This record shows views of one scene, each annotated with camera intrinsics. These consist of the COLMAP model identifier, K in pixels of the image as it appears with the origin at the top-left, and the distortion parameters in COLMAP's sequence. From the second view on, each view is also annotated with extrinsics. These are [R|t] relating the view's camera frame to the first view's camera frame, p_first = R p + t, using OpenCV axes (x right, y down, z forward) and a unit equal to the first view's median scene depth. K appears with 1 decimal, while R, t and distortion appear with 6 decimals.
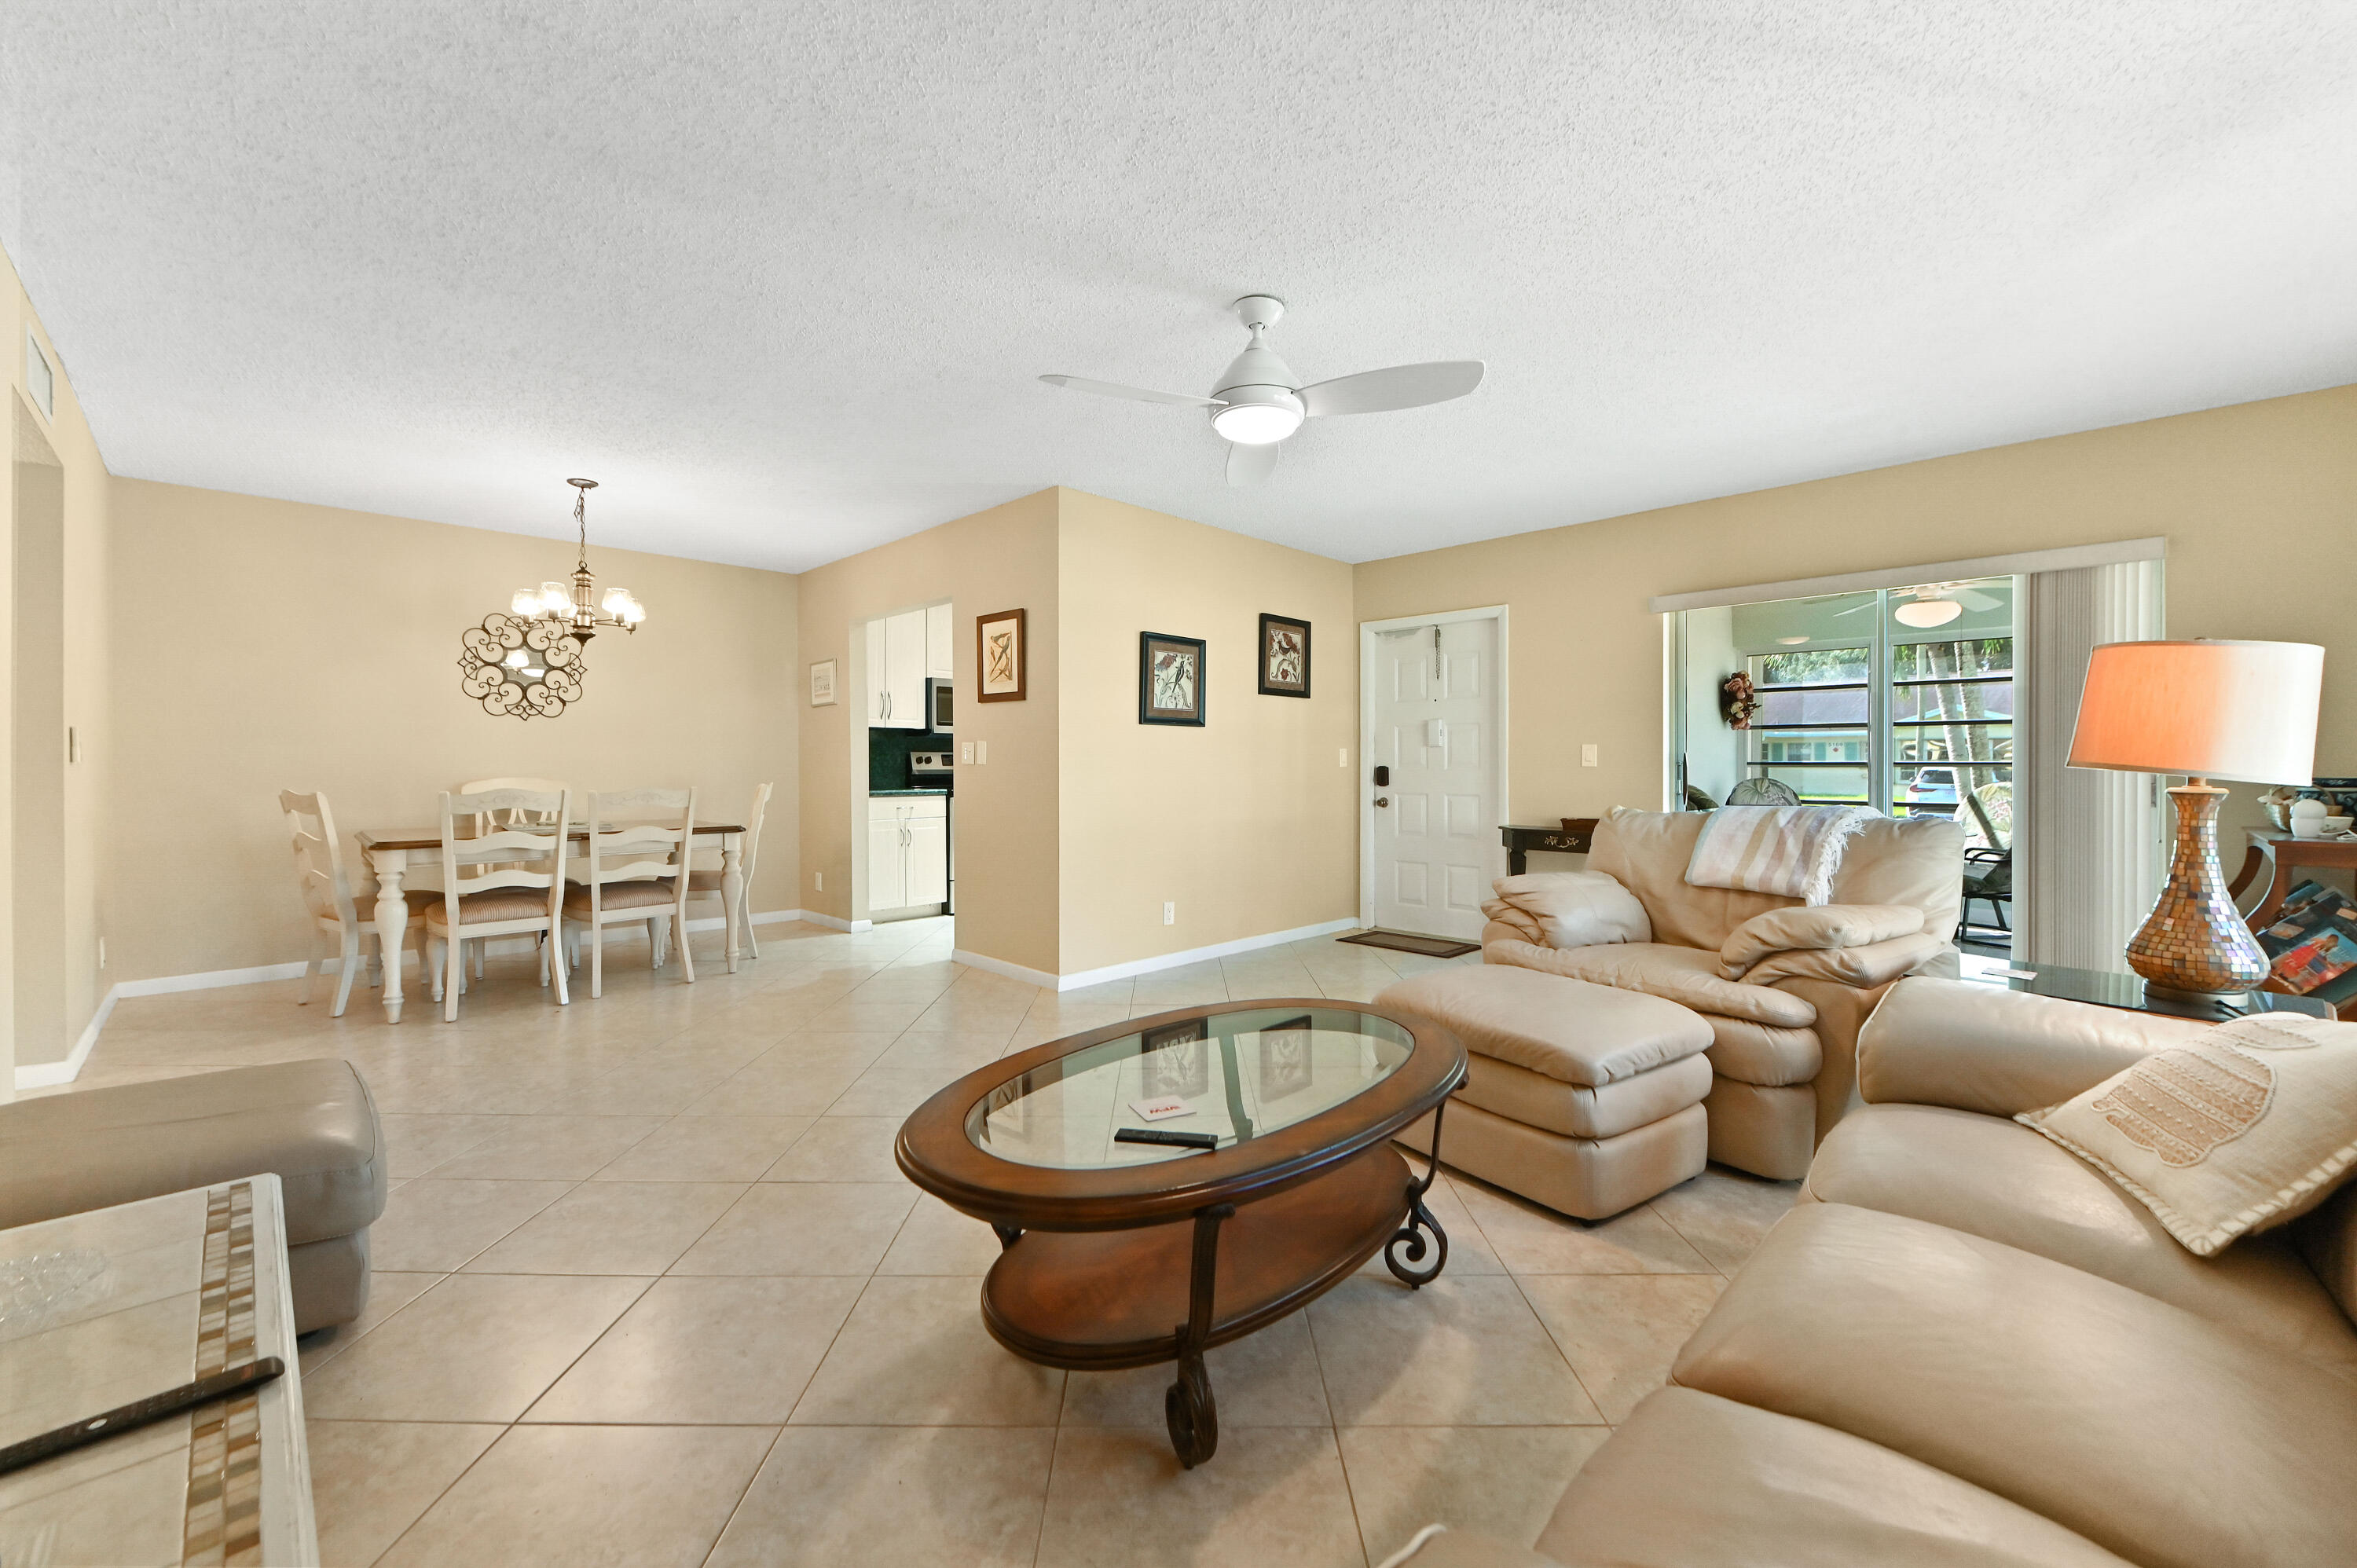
lens RADIAL K [[952.3, 0, 1209.1], [0, 952.3, 766.3], [0, 0, 1]] dist [-0.008731, -0.000381]
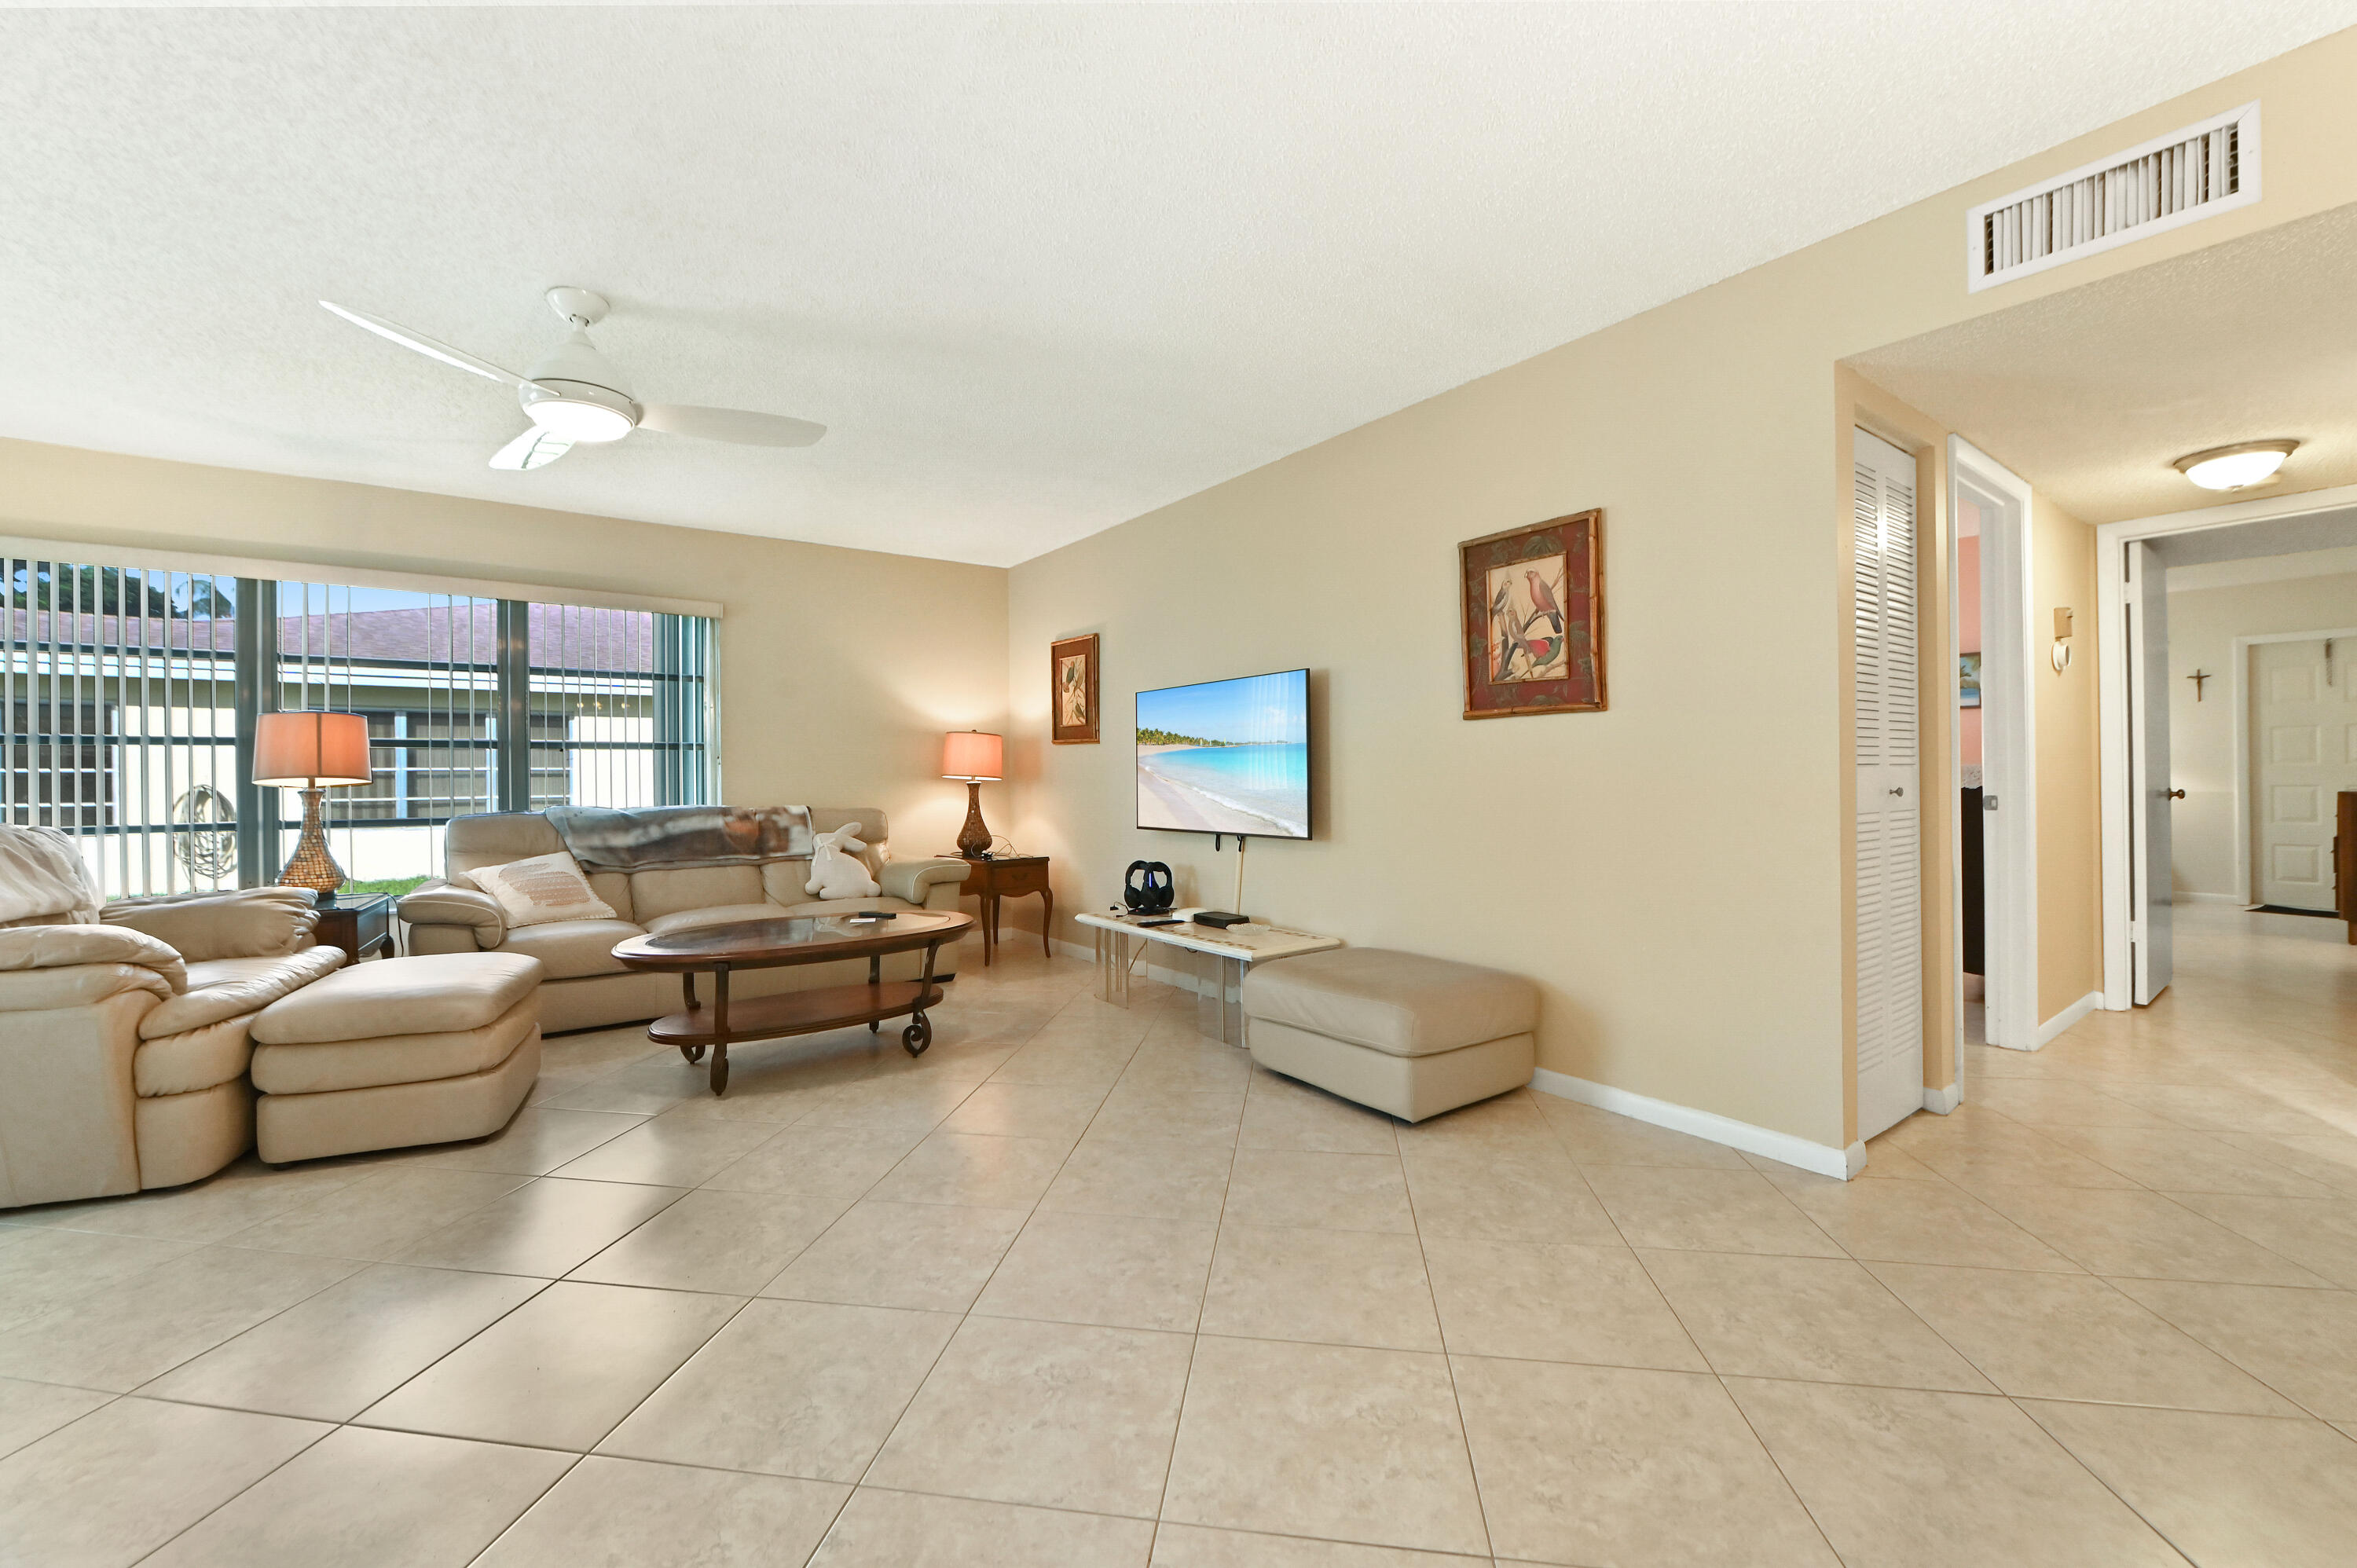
lens RADIAL K [[952.3, 0, 1195.6], [0, 952.3, 767.6], [0, 0, 1]] dist [-0.008731, -0.000381]
pose [[-0.990183, 0.010935, 0.139346, -0.359420], [0.010043, 0.999924, -0.007098, 0.004337], [-0.139413, -0.005629, -0.990218, 0.968106]]
